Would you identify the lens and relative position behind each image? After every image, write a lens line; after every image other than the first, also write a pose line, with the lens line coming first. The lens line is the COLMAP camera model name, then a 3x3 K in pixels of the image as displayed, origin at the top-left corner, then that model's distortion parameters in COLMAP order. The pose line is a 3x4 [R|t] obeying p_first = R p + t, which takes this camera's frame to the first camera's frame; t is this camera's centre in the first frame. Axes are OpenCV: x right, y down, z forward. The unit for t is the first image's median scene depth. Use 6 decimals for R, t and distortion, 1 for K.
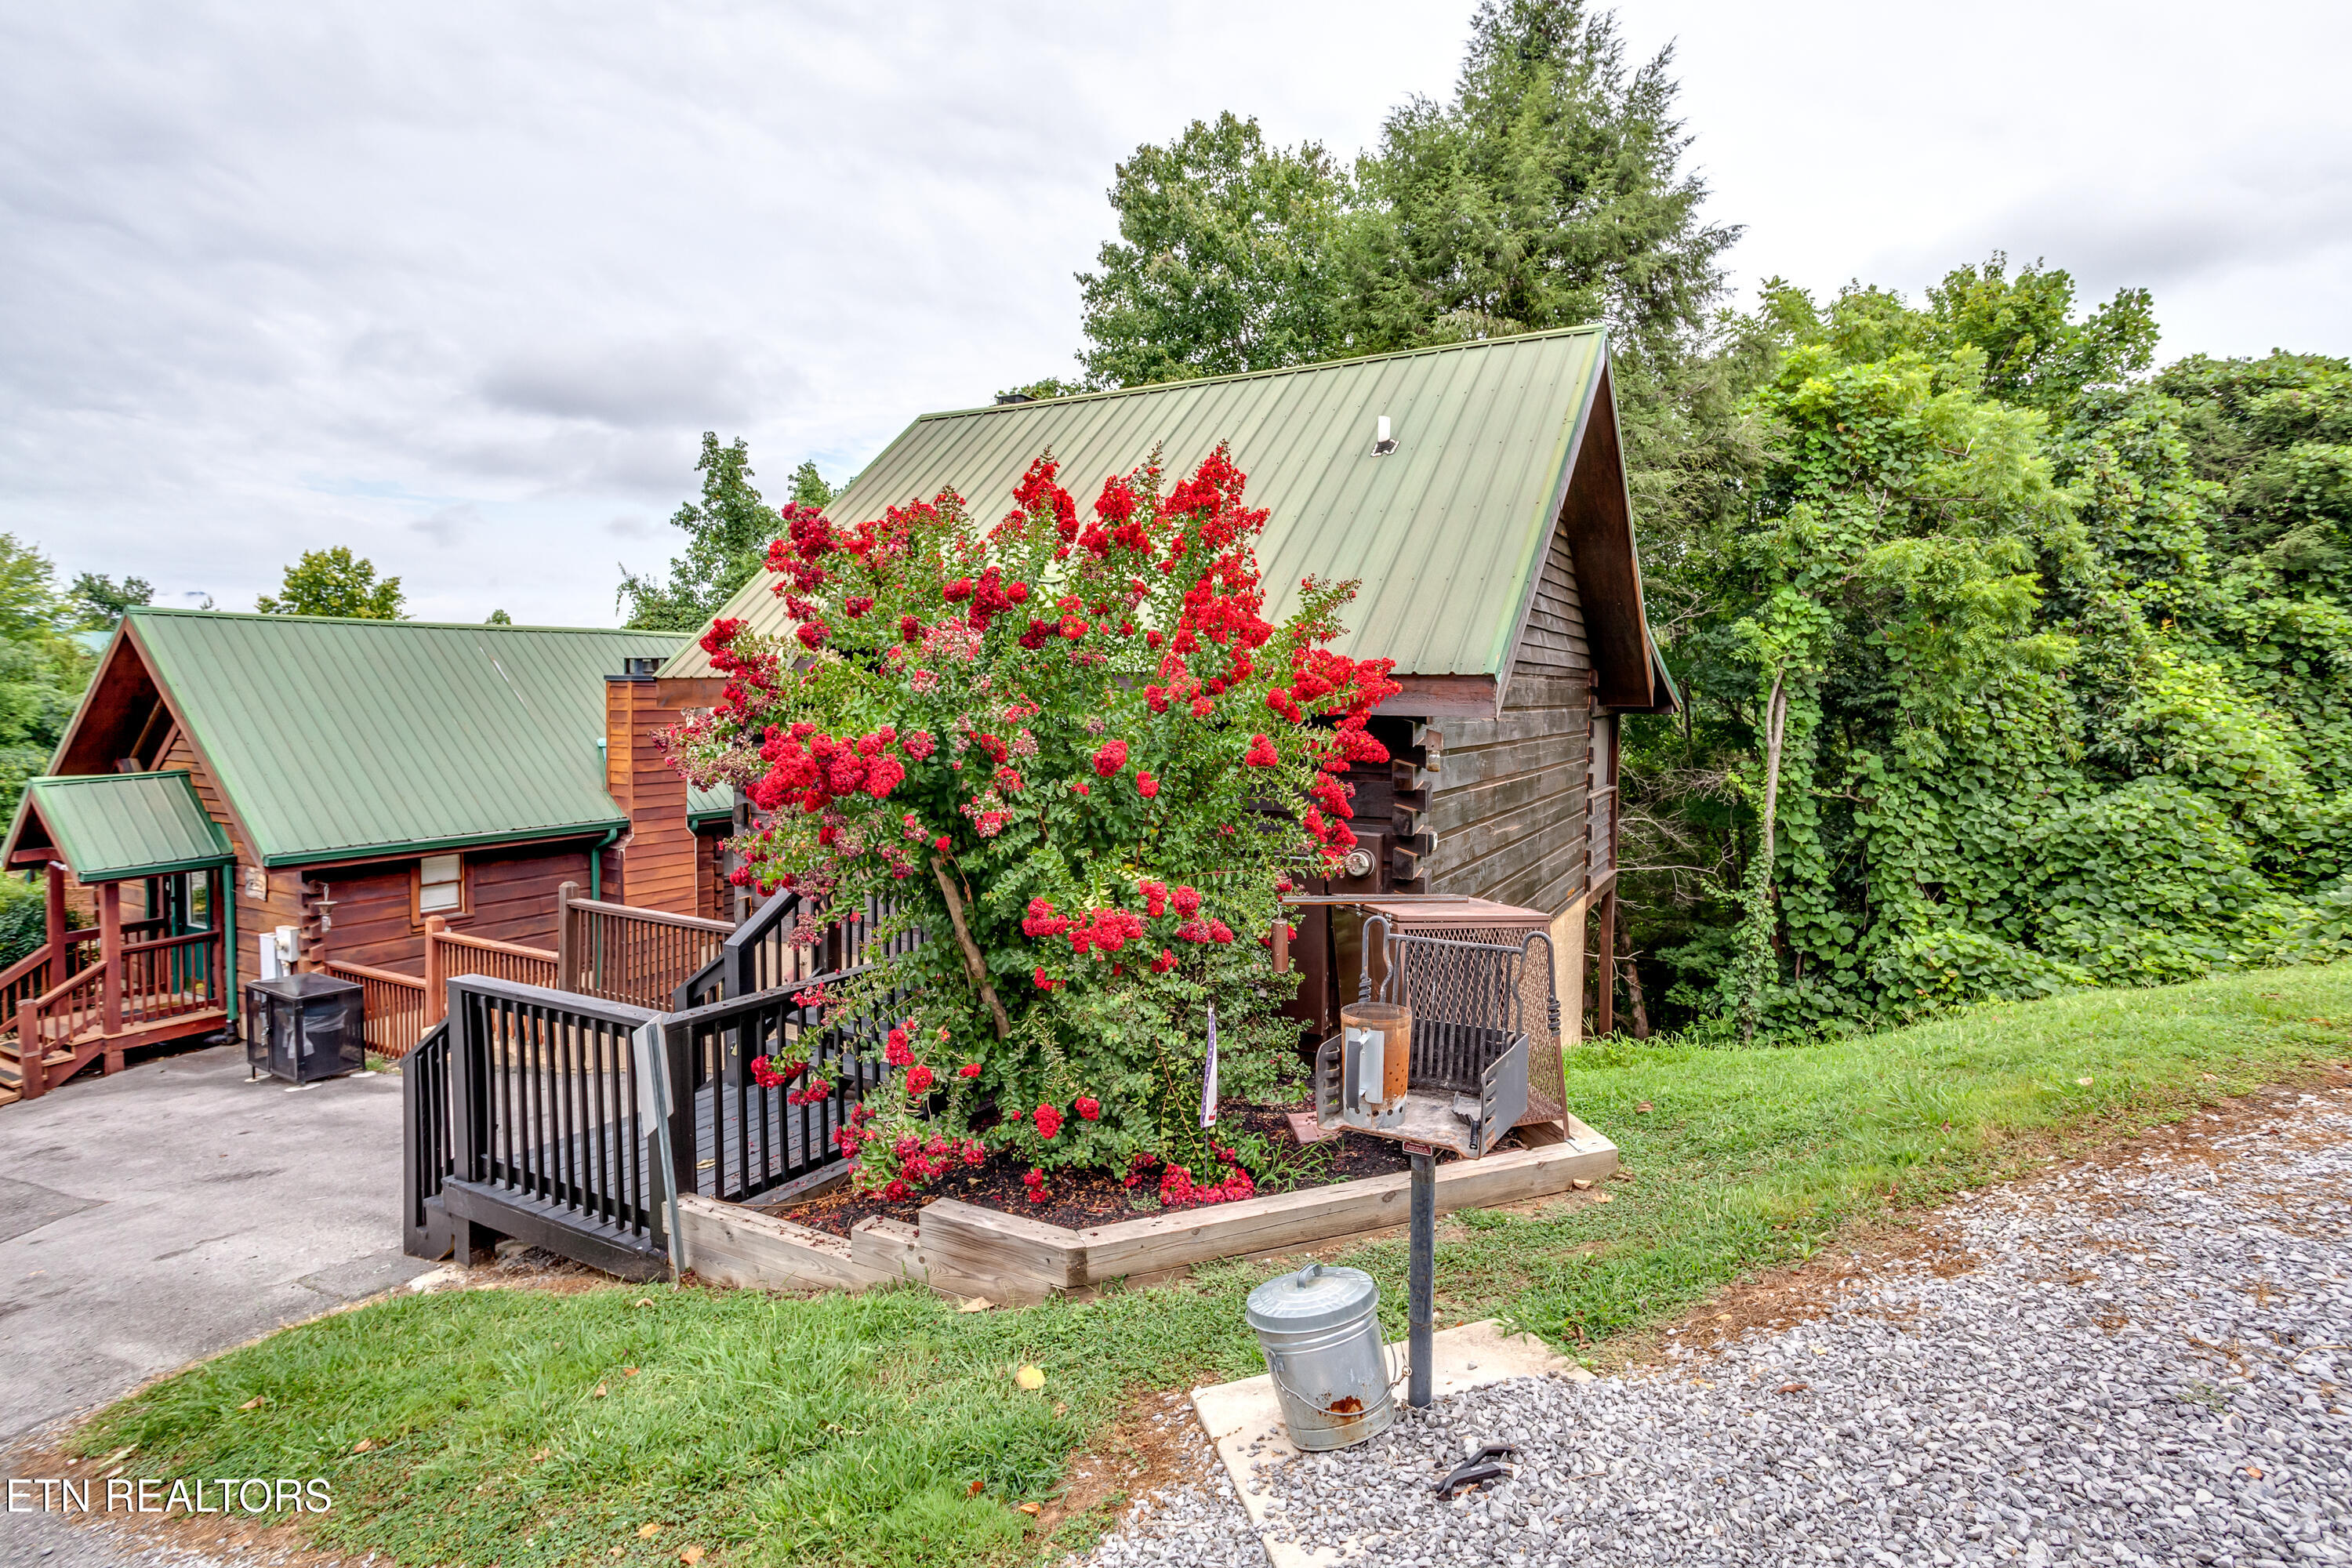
lens RADIAL K [[1175.9, 0, 1153.1], [0, 1175.9, 786.5], [0, 0, 1]] dist [-0.058868, 0.042933]
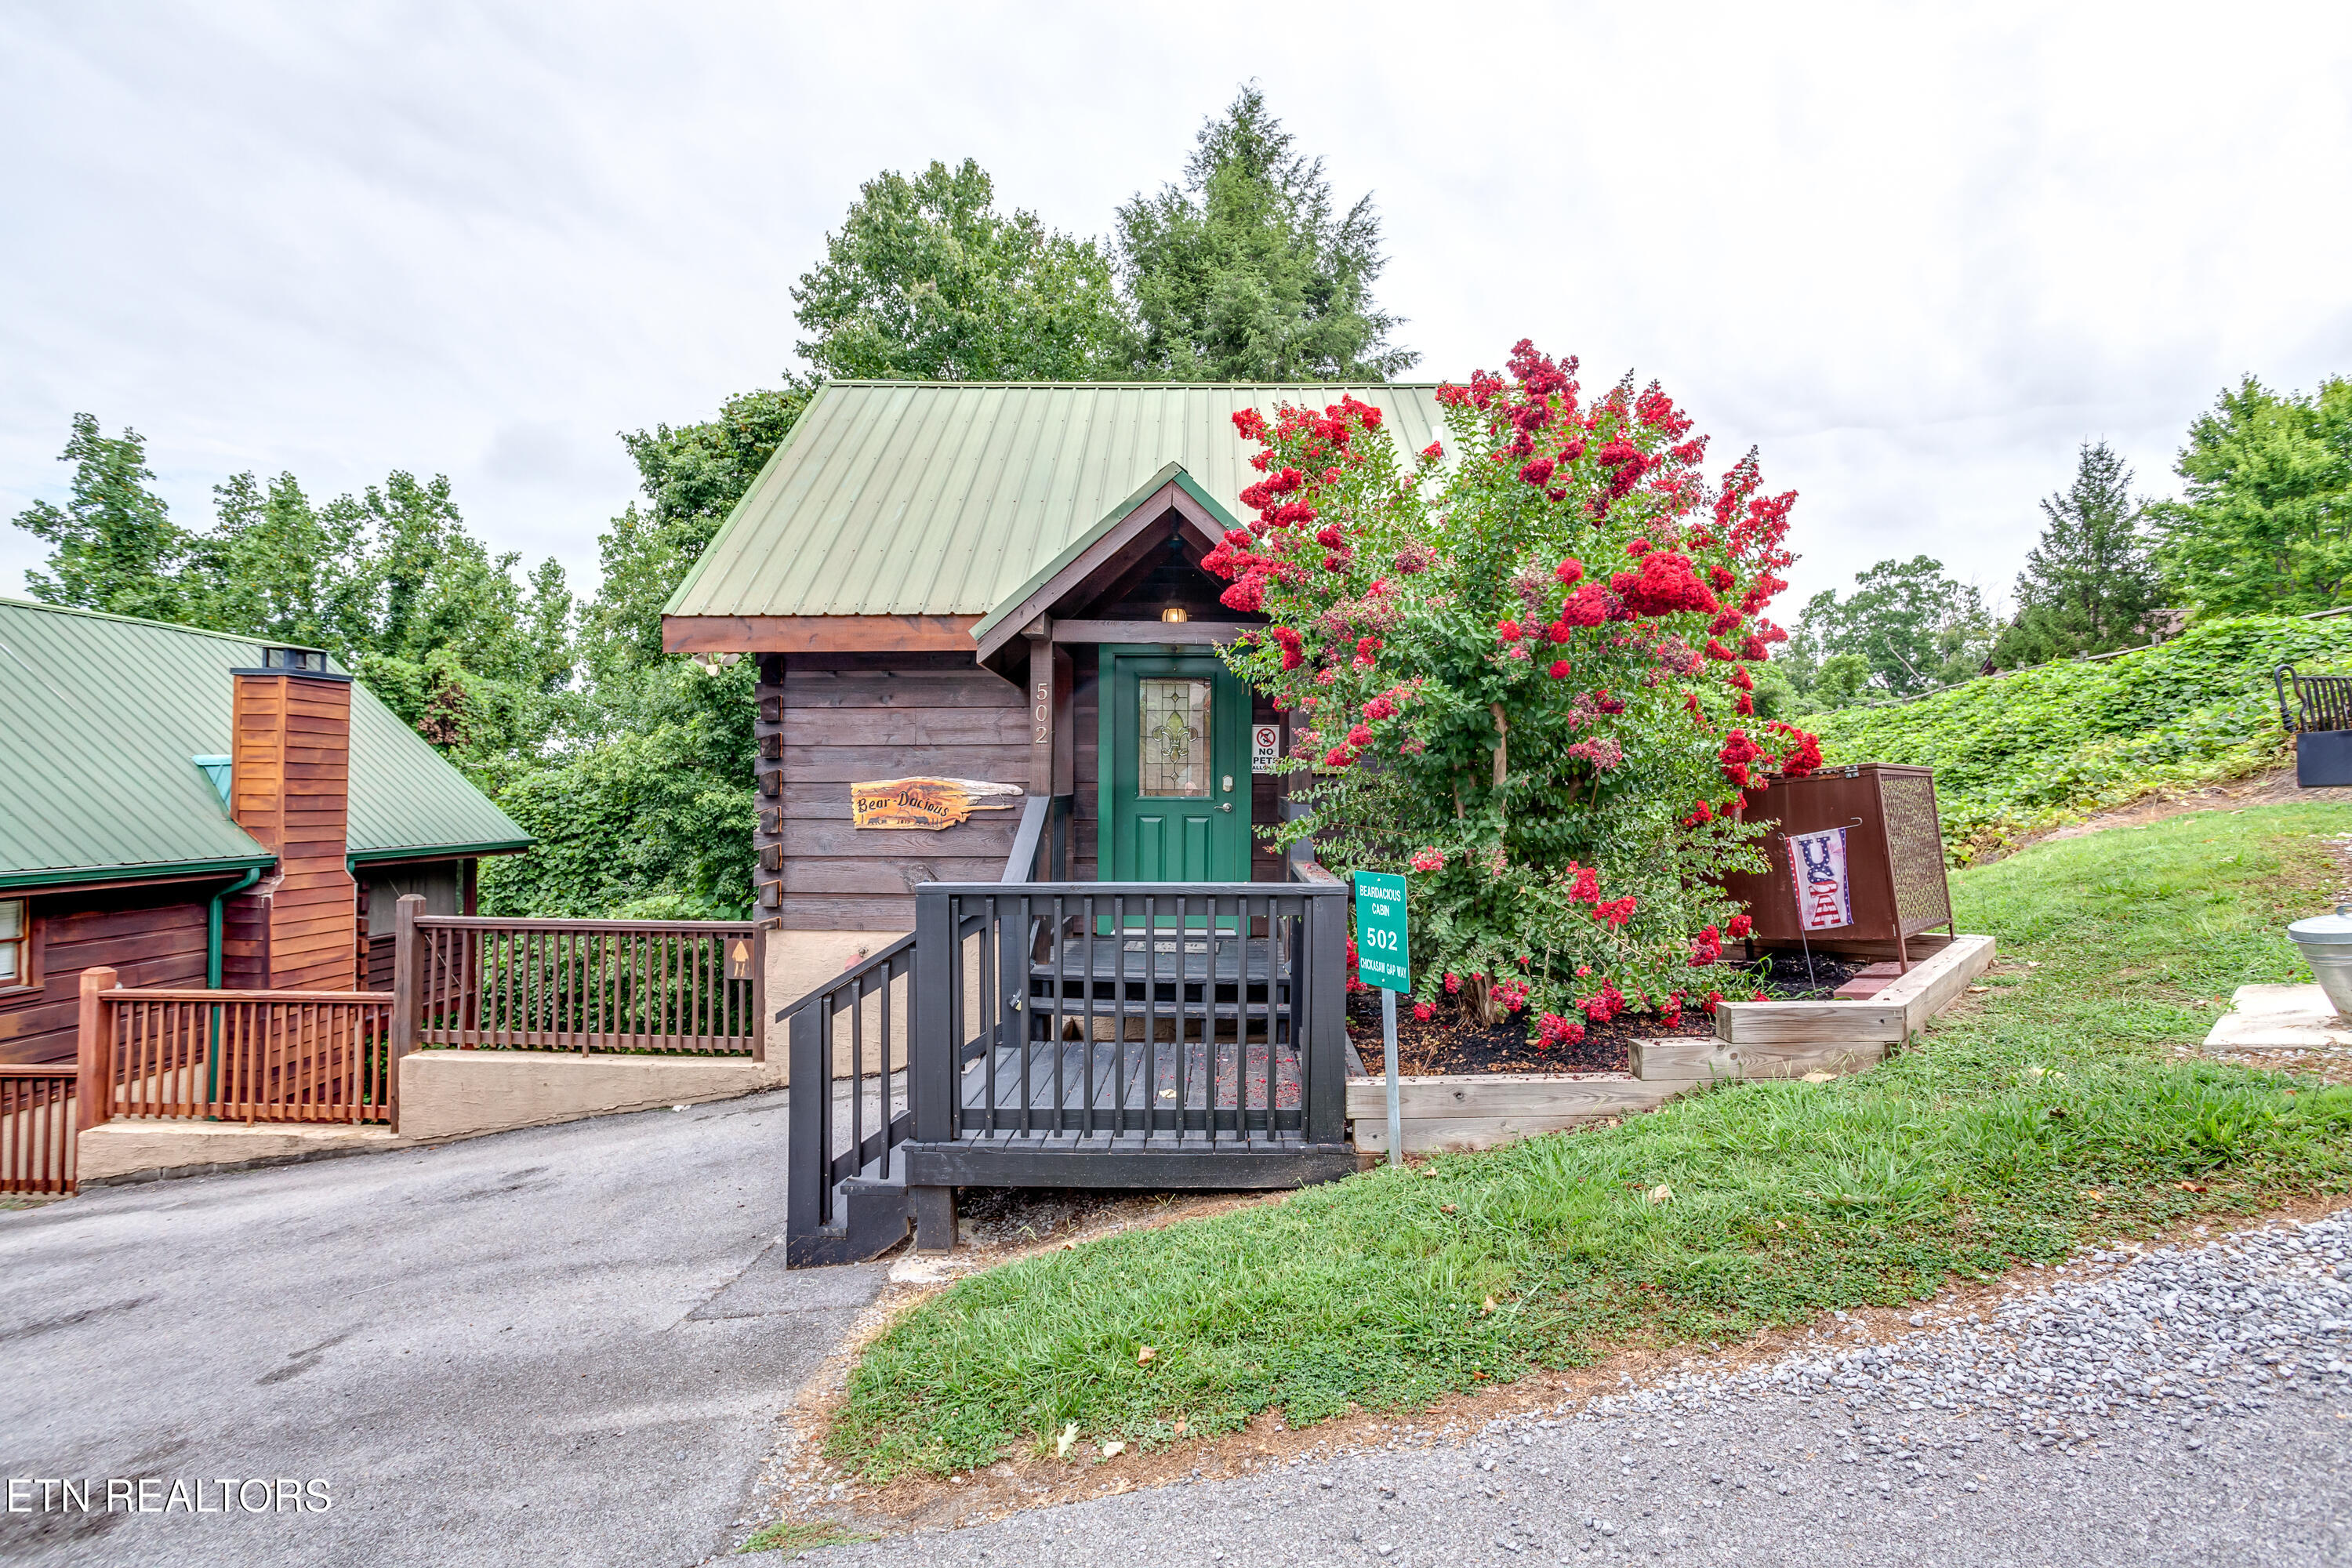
lens RADIAL K [[1135.6, 0, 1173.0], [0, 1135.6, 811.2], [0, 0, 1]] dist [-0.059346, 0.037903]
pose [[0.886172, -0.006957, 0.463305, -0.239434], [0.032191, 0.998396, -0.046580, 0.046890], [-0.462237, 0.056192, 0.884974, 0.069617]]
